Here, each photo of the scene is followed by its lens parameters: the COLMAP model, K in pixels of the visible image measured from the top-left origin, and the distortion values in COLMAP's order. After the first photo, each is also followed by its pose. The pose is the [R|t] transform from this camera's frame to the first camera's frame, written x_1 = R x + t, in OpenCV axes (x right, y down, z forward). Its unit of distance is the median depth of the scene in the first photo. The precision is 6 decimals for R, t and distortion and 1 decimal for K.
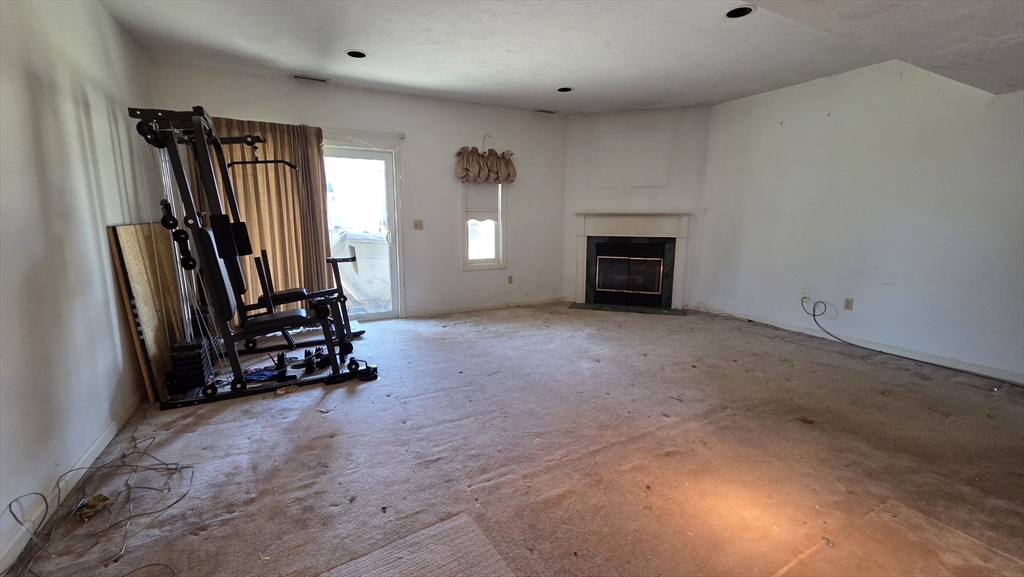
lens RADIAL K [[418.8, 0, 507.7], [0, 418.8, 287.4], [0, 0, 1]] dist [0.004689, 0.000264]
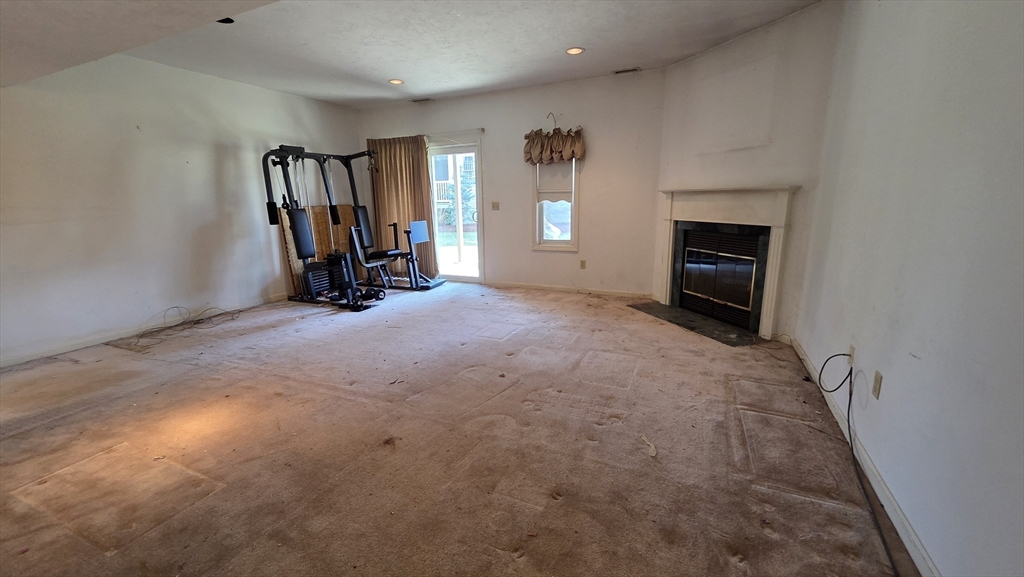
lens RADIAL K [[418.8, 0, 507.7], [0, 418.8, 287.4], [0, 0, 1]] dist [0.004689, 0.000264]
pose [[0.605423, 0.153341, -0.780993, 0.685481], [-0.114914, 0.987824, 0.104870, -0.049614], [0.787565, 0.026256, 0.615673, 0.302669]]
